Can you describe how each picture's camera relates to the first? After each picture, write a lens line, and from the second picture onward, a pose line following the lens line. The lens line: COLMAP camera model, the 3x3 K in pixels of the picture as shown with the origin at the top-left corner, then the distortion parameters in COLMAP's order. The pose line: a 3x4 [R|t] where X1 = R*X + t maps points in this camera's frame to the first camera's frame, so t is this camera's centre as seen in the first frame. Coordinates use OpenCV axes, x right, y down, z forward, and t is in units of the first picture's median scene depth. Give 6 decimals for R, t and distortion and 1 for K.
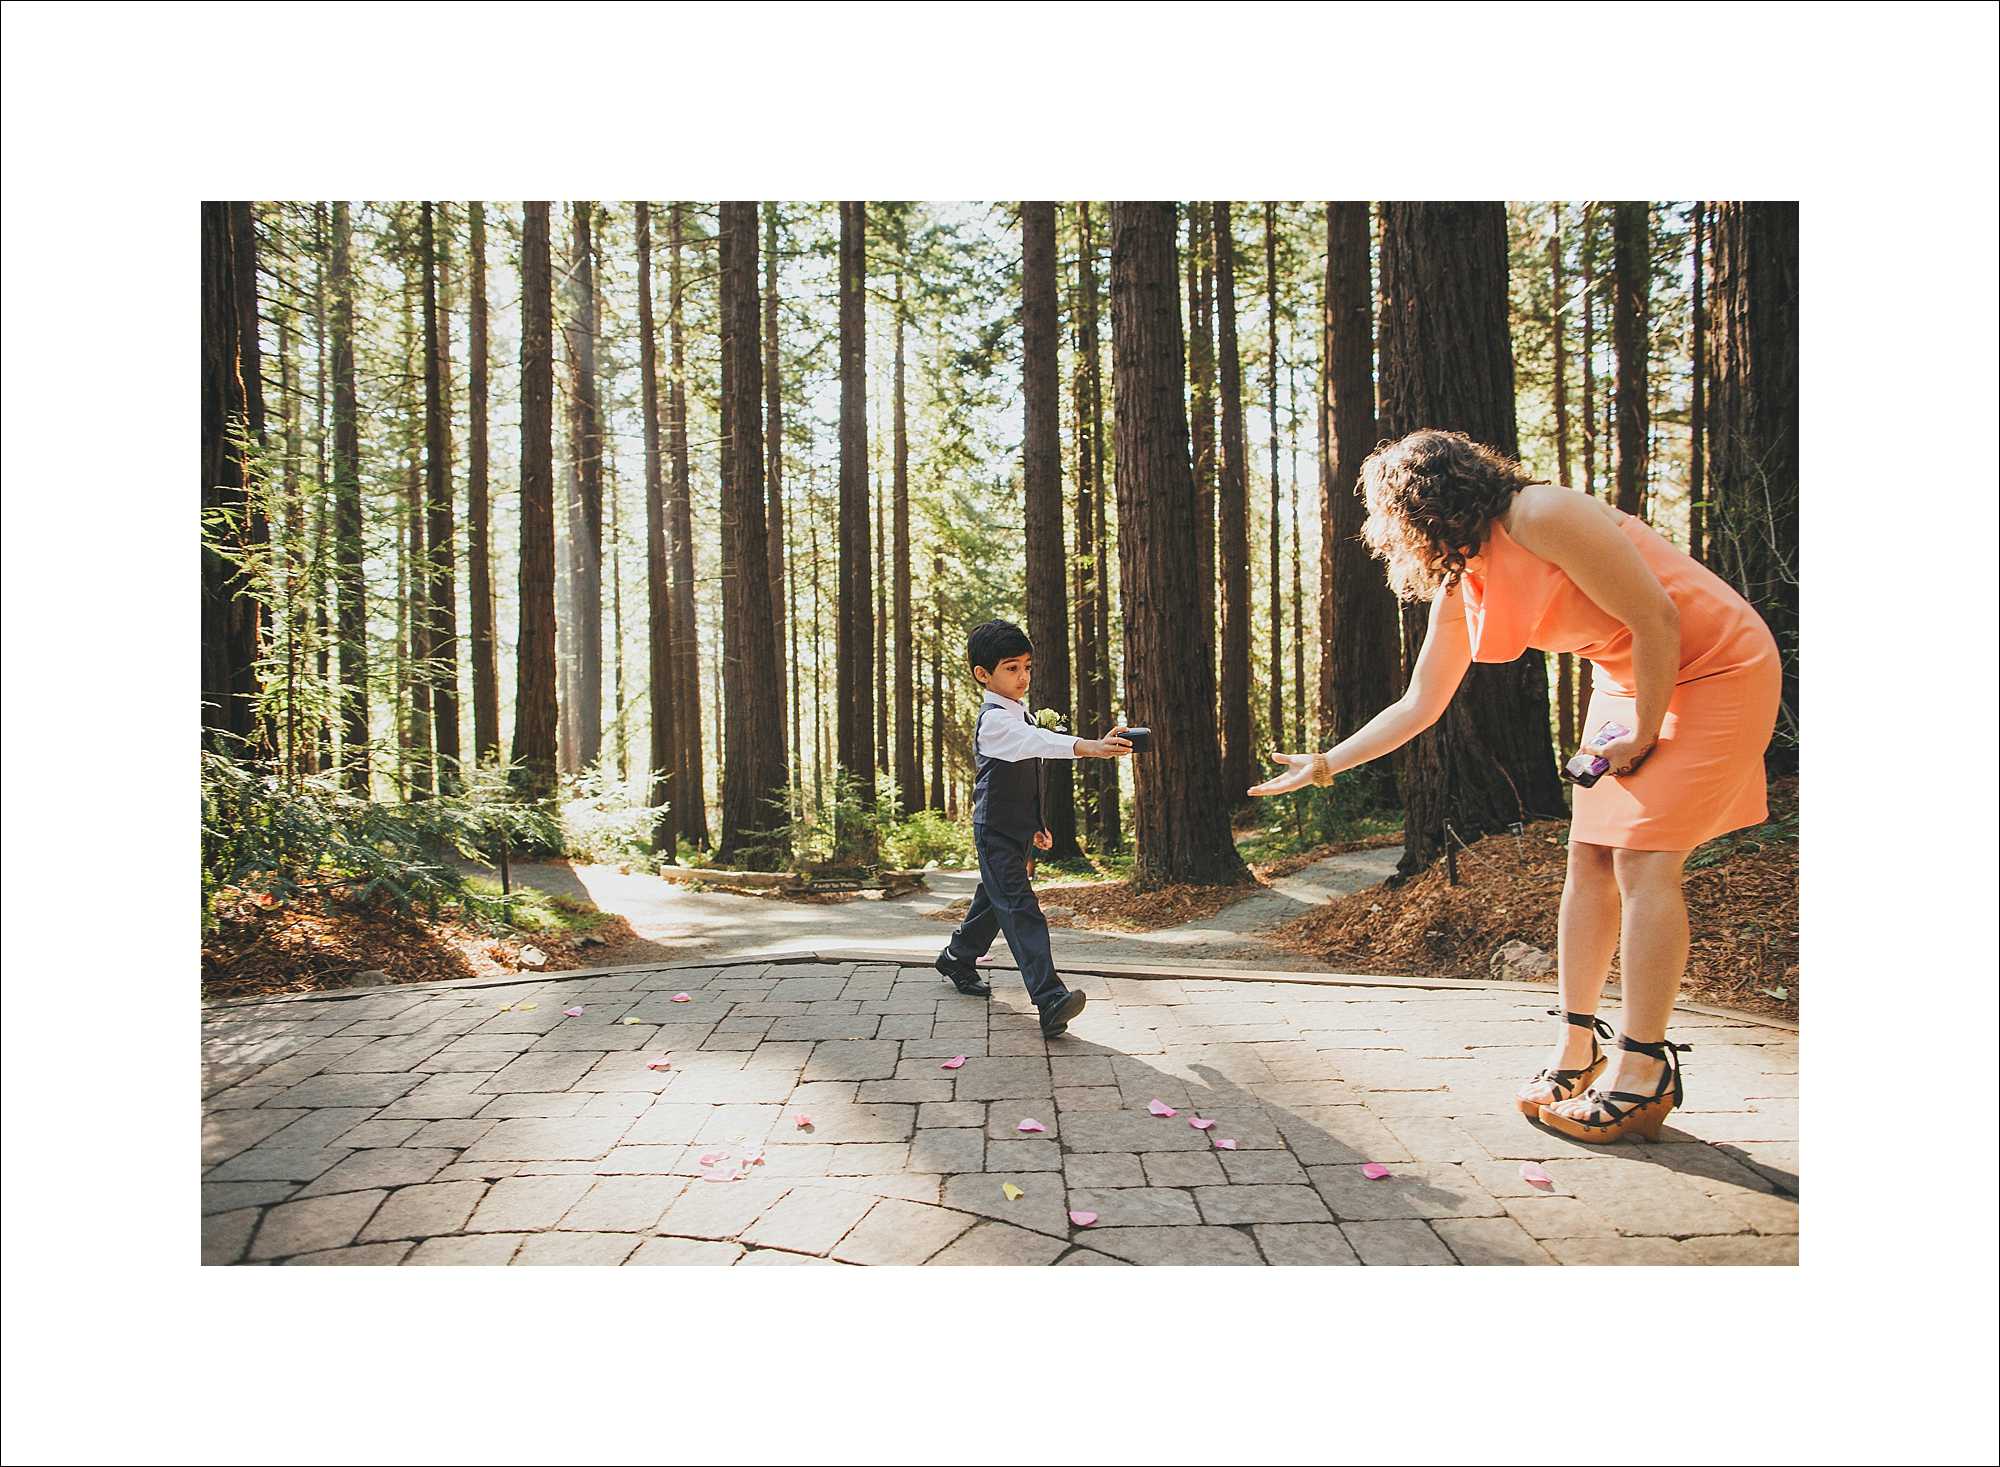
lens RADIAL K [[1088.6, 0, 1004.1], [0, 1088.6, 717.9], [0, 0, 1]] dist [-0.032414, 0.020390]
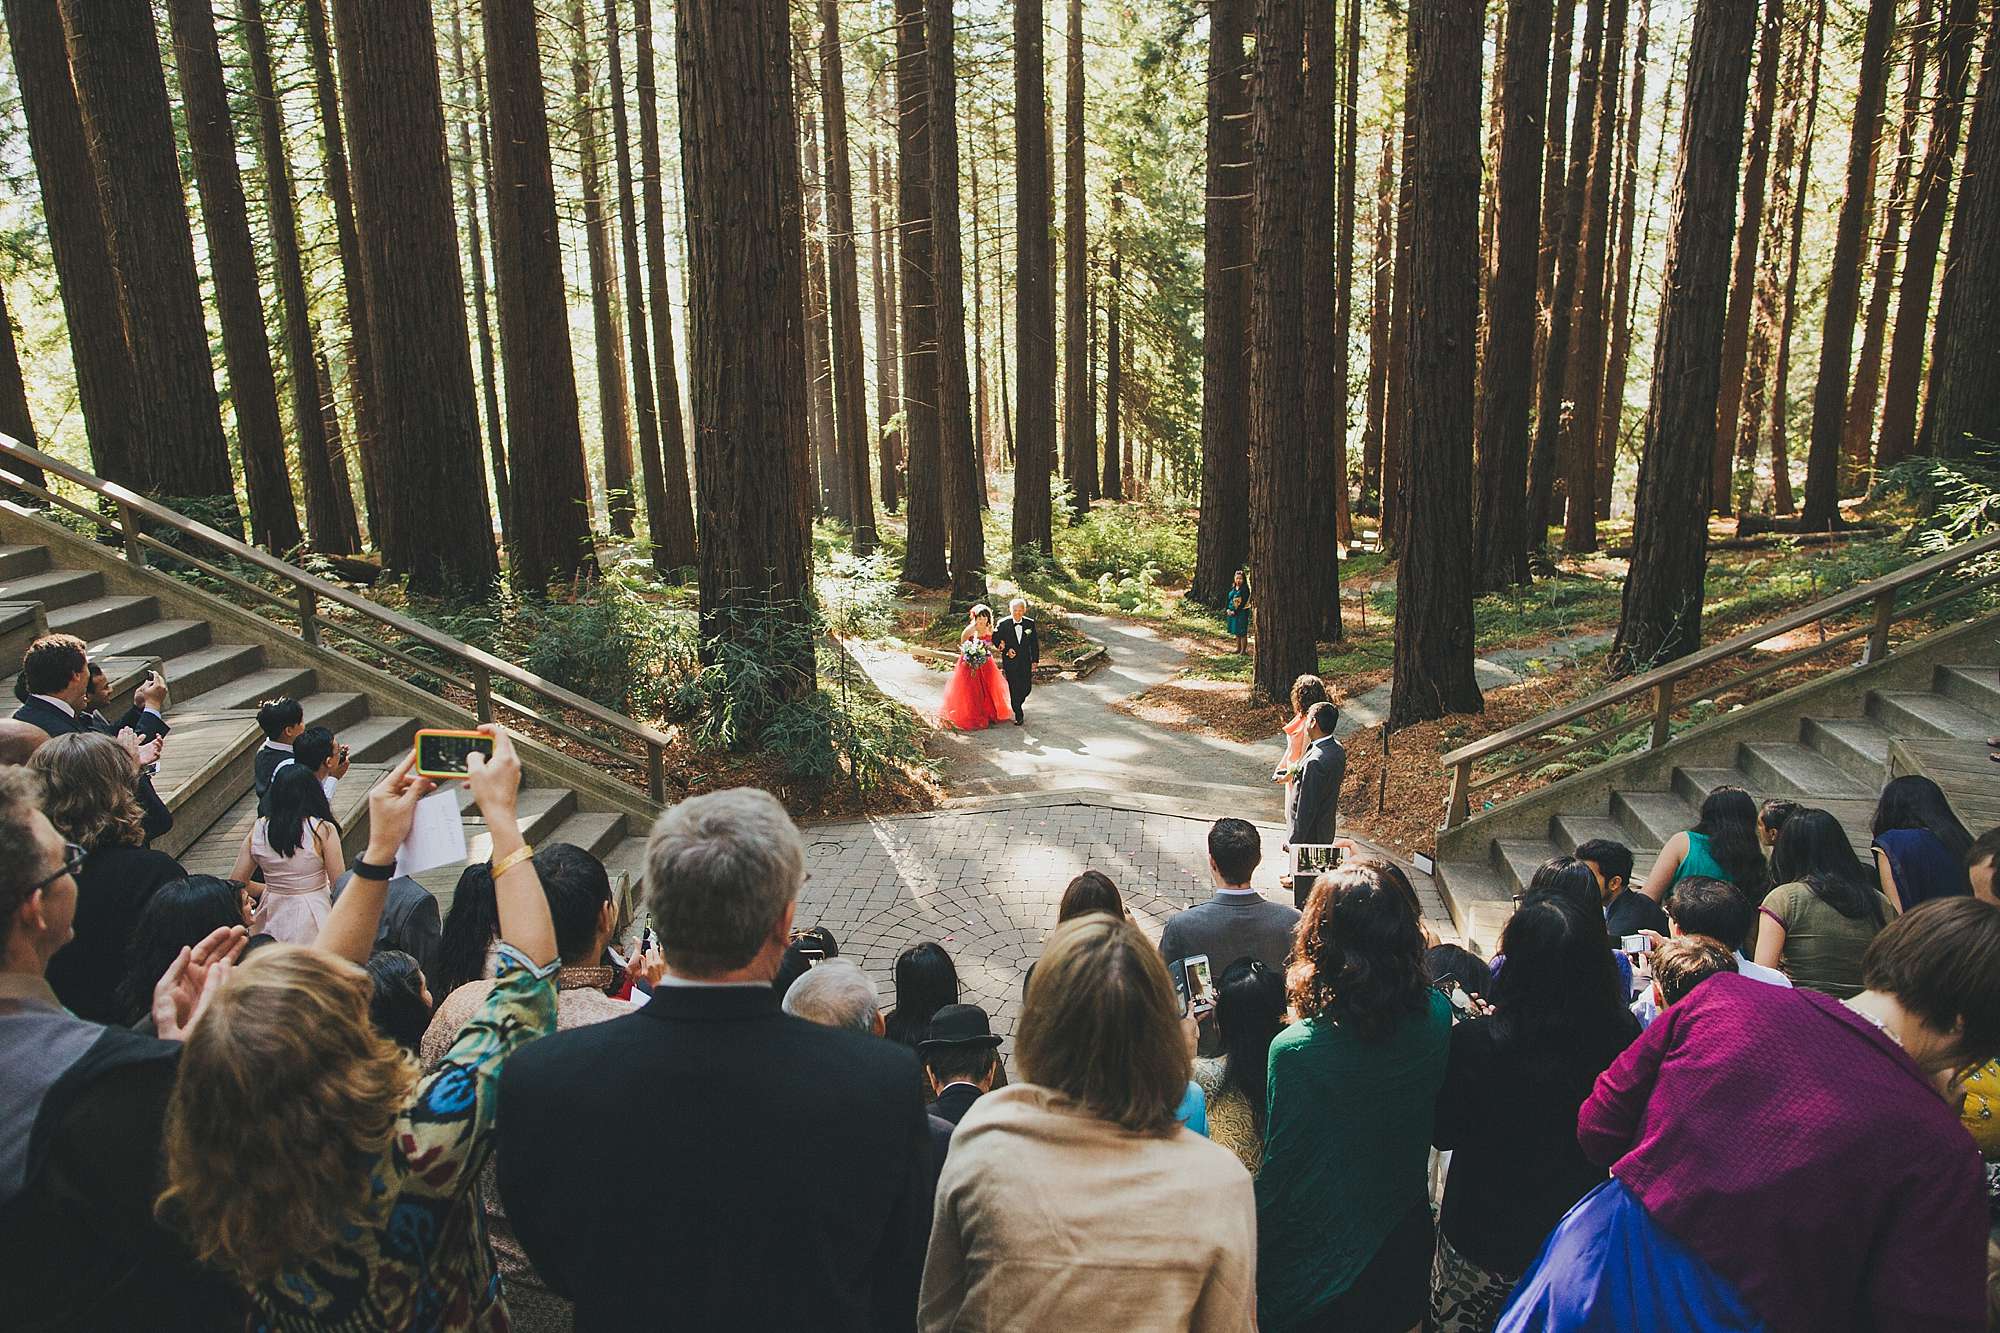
lens RADIAL K [[1353.3, 0, 1000.0], [0, 1353.3, 666.5], [0, 0, 1]] dist [-0.004415, 0.000067]
pose [[0.990061, 0.029620, -0.137484, 0.035913], [0.006560, 0.966781, 0.255522, -0.353151], [0.140485, -0.253885, 0.956978, -0.766041]]
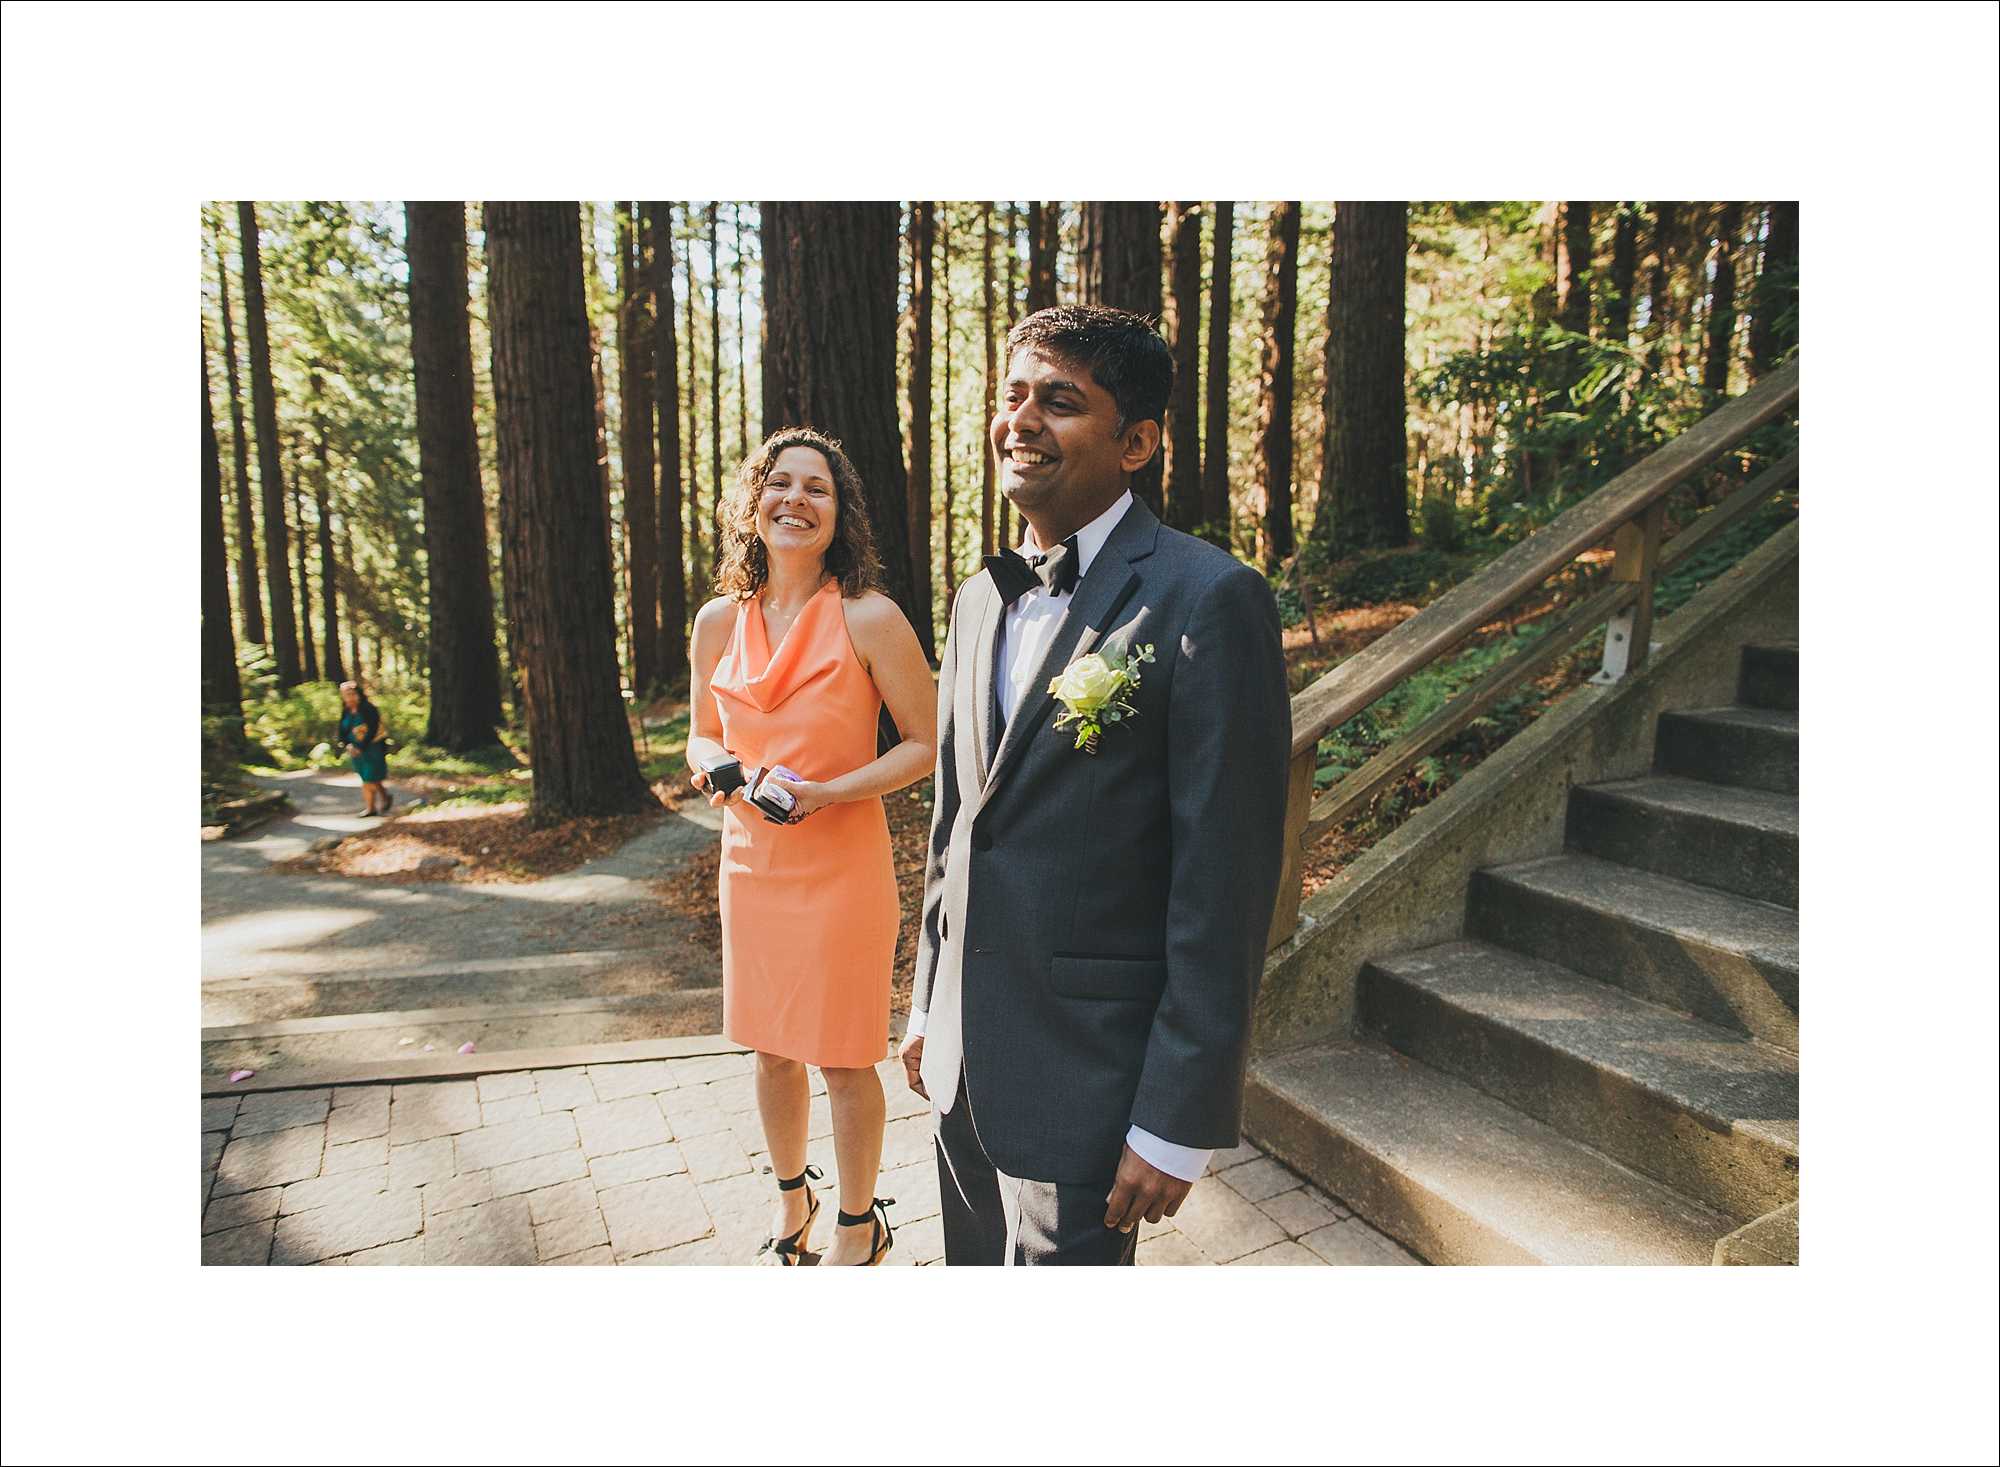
lens RADIAL K [[1088.6, 0, 1004.1], [0, 1088.6, 717.9], [0, 0, 1]] dist [-0.032414, 0.020390]
pose [[0.883345, -0.047101, 0.466352, 0.049740], [-0.021195, 0.989907, 0.140125, -0.071861], [-0.468245, -0.133663, 0.873431, 0.008108]]
